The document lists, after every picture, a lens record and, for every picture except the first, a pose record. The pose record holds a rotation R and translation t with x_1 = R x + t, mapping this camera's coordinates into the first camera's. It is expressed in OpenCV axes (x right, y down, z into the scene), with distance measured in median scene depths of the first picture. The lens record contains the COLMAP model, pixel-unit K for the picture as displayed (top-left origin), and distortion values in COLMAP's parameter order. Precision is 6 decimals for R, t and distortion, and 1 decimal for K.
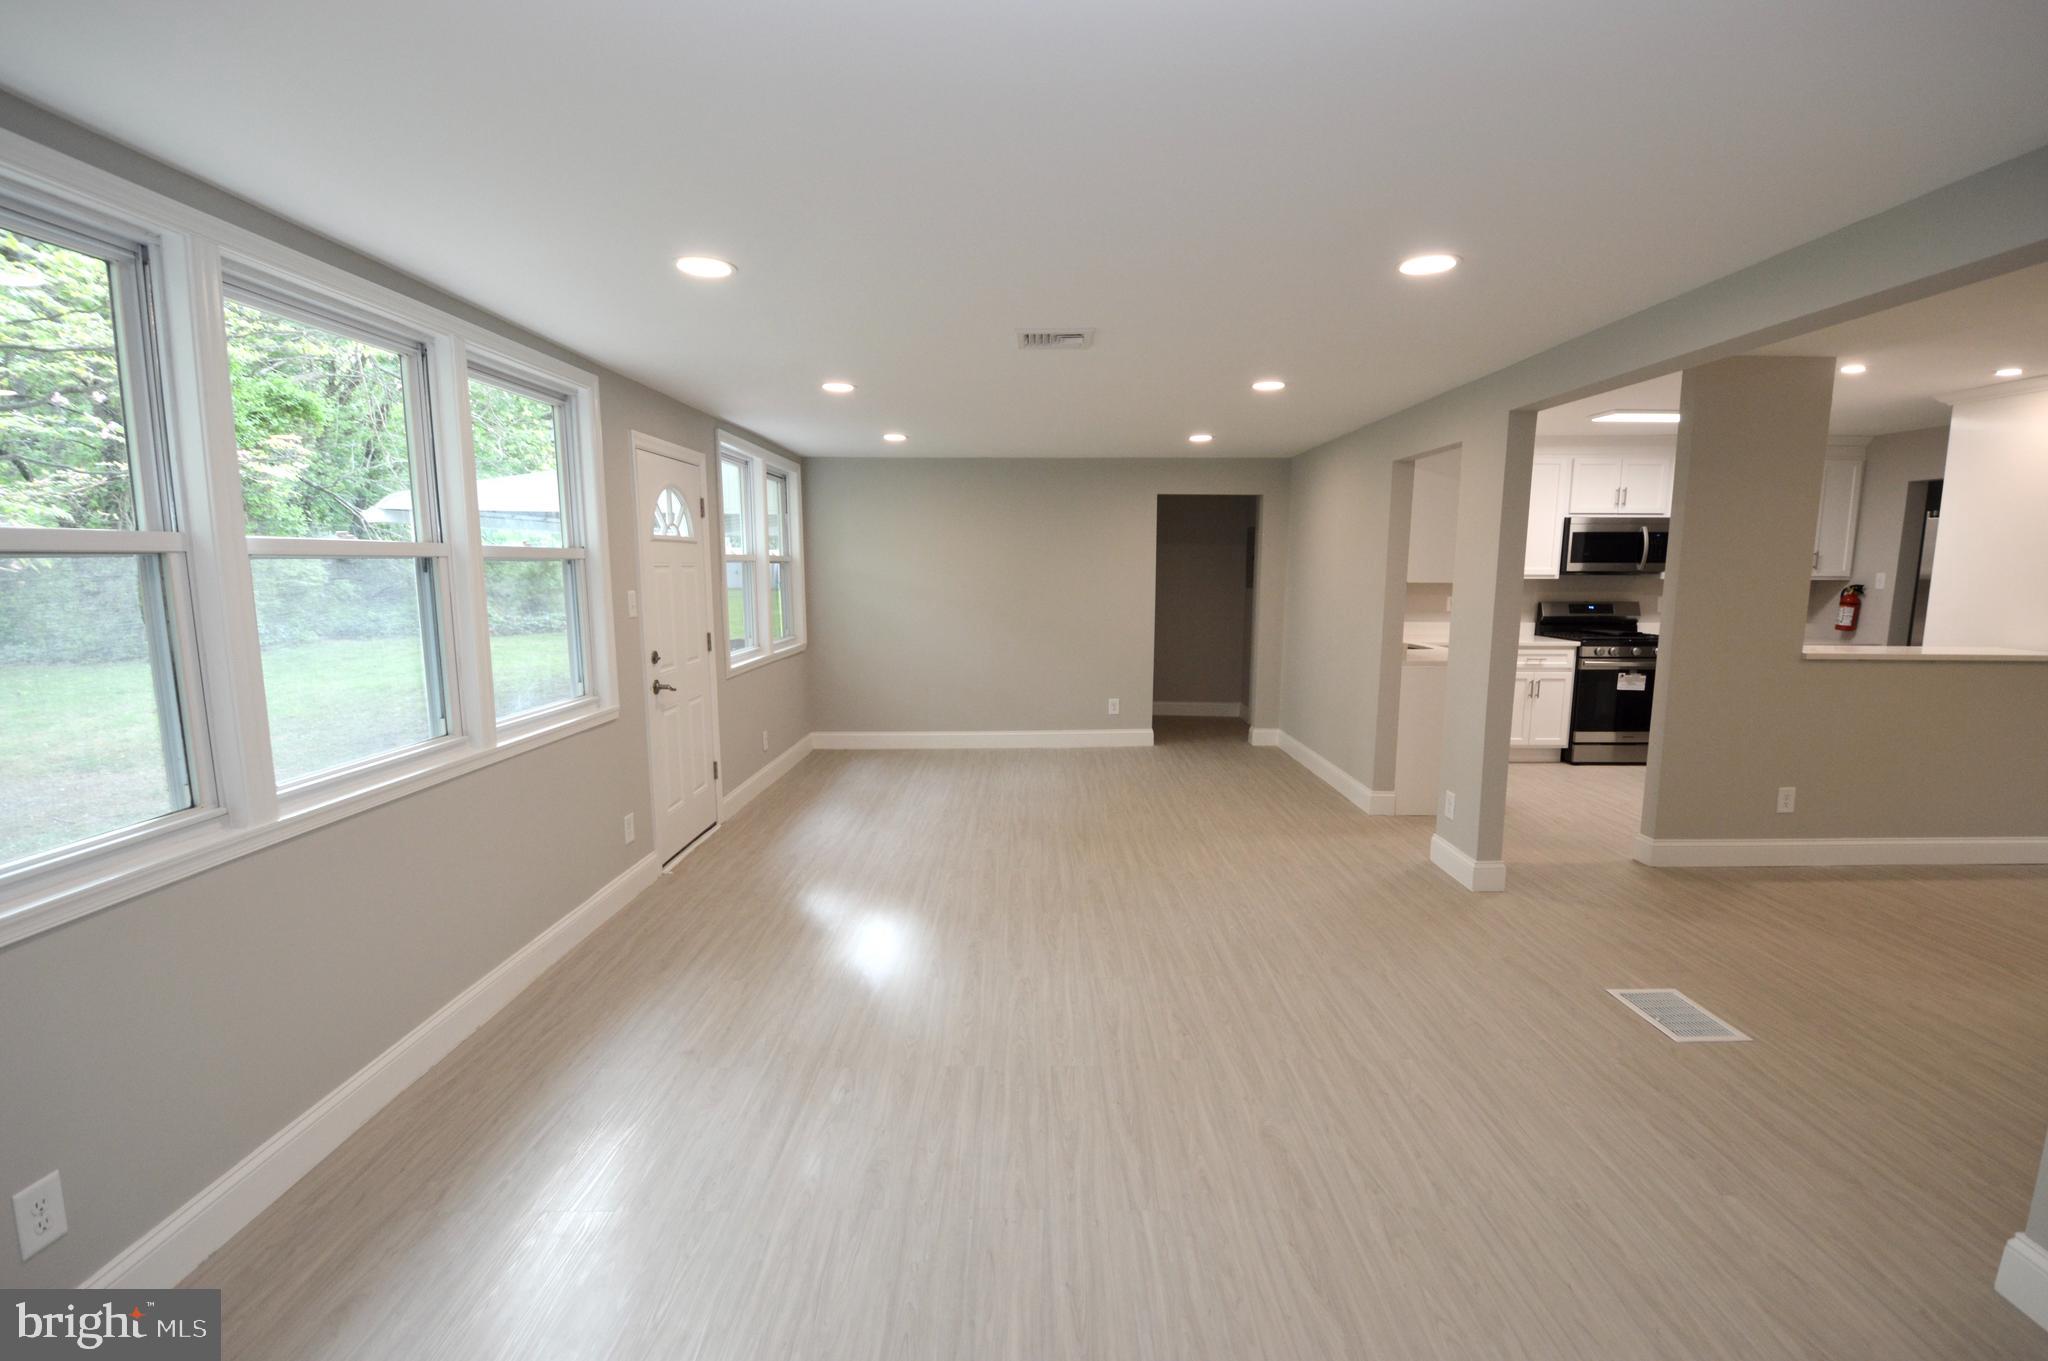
lens RADIAL K [[921.6, 0, 994.2], [0, 921.6, 697.7], [0, 0, 1]] dist [0.010612, -0.024779]
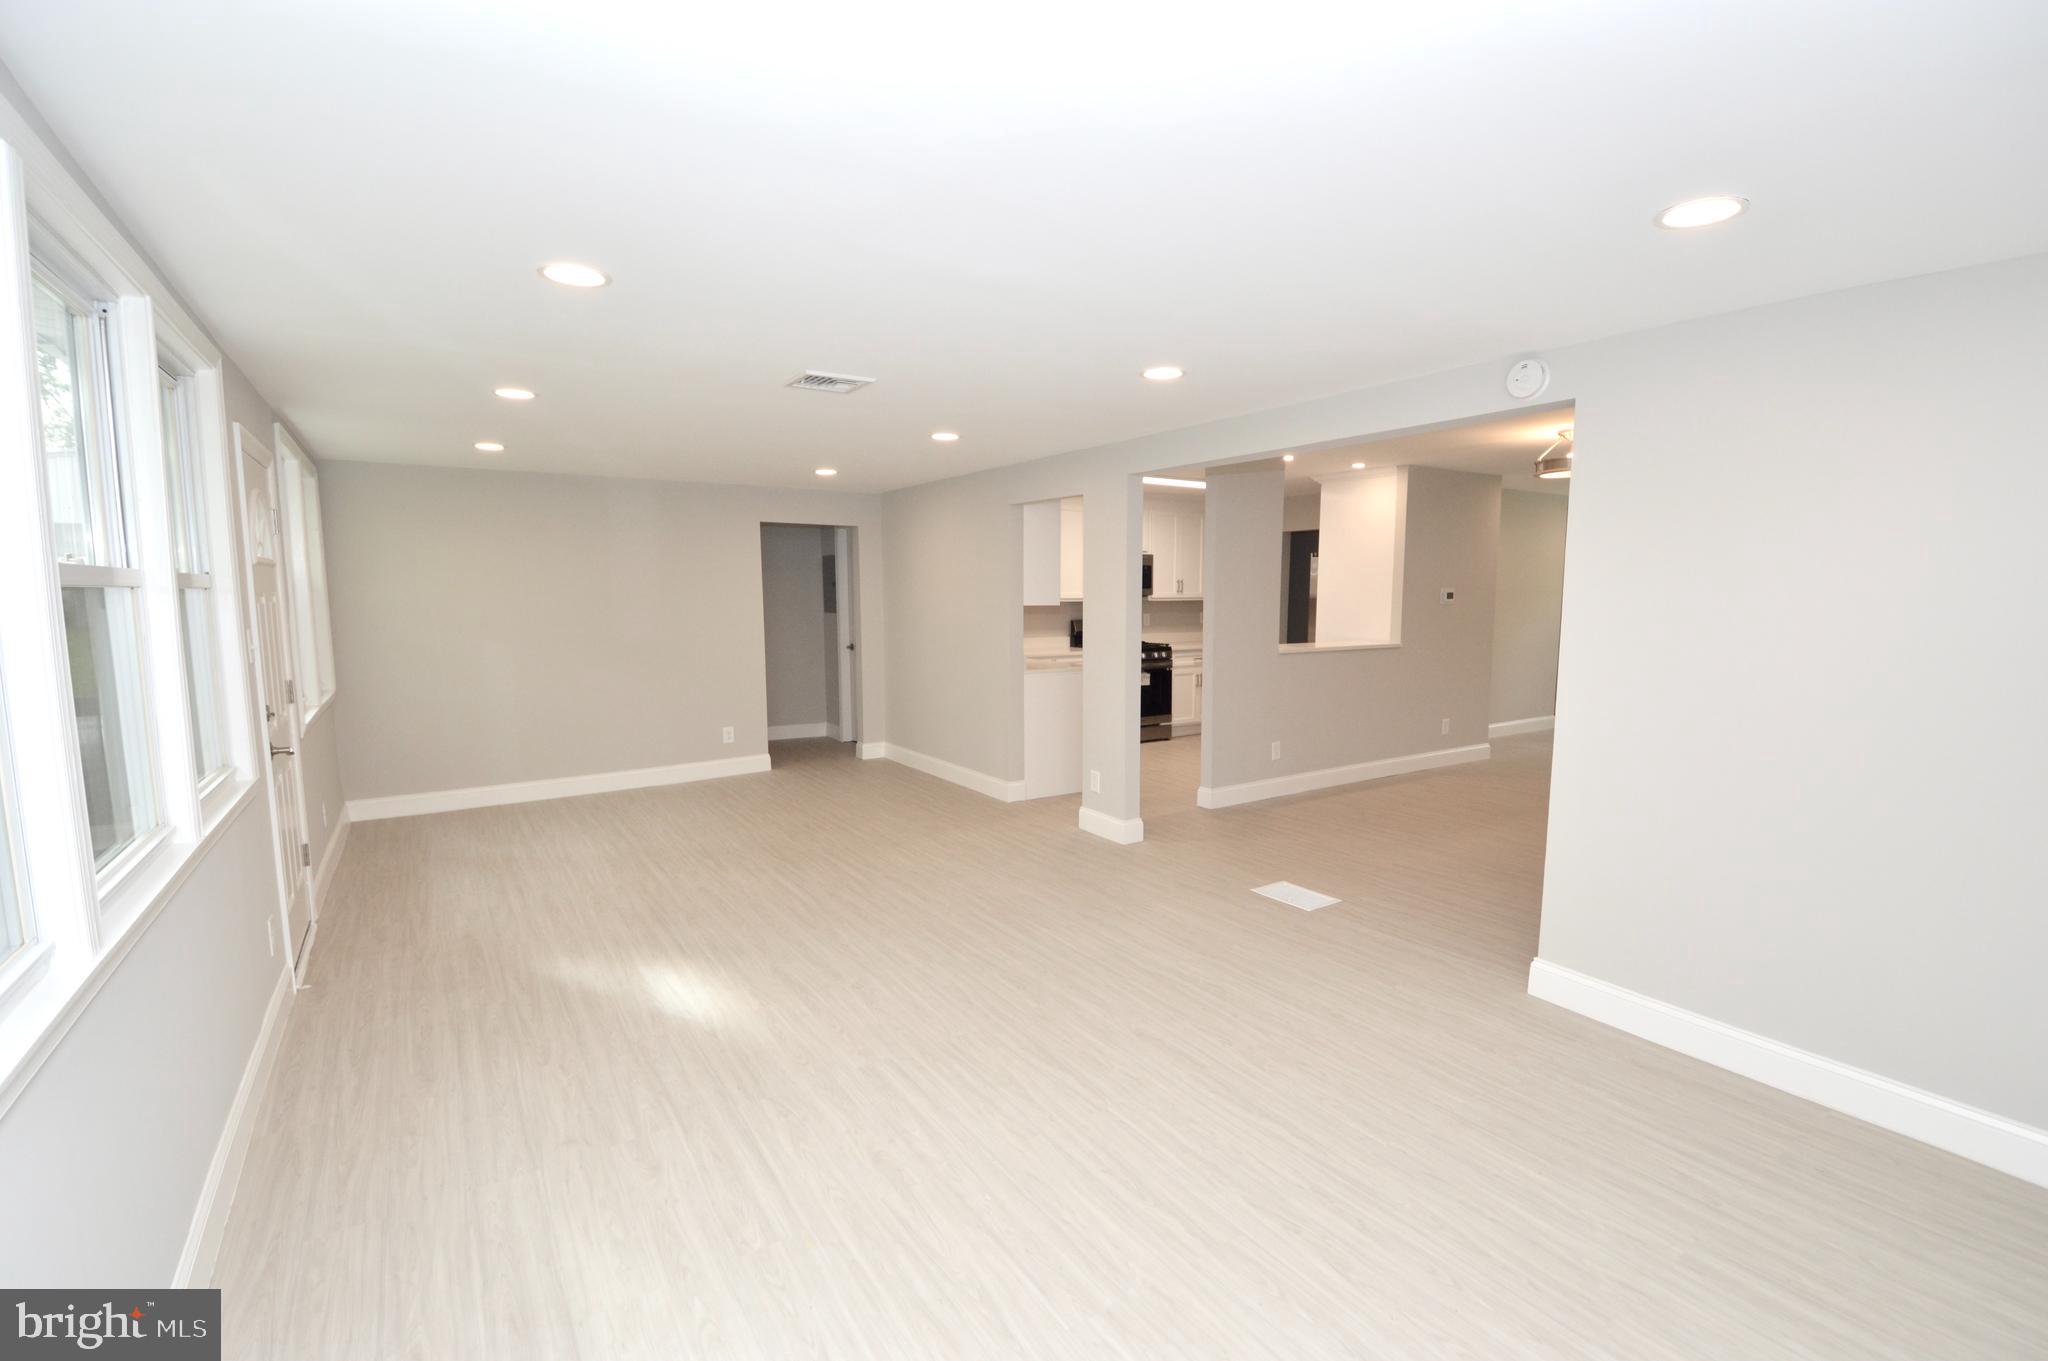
lens RADIAL K [[940.9, 0, 1021.2], [0, 940.9, 697.8], [0, 0, 1]] dist [0.021334, -0.025997]
pose [[0.822637, -0.067918, 0.564496, -0.202568], [0.084255, 0.996440, -0.002897, -0.001000], [-0.562290, 0.049945, 0.825430, -0.005618]]
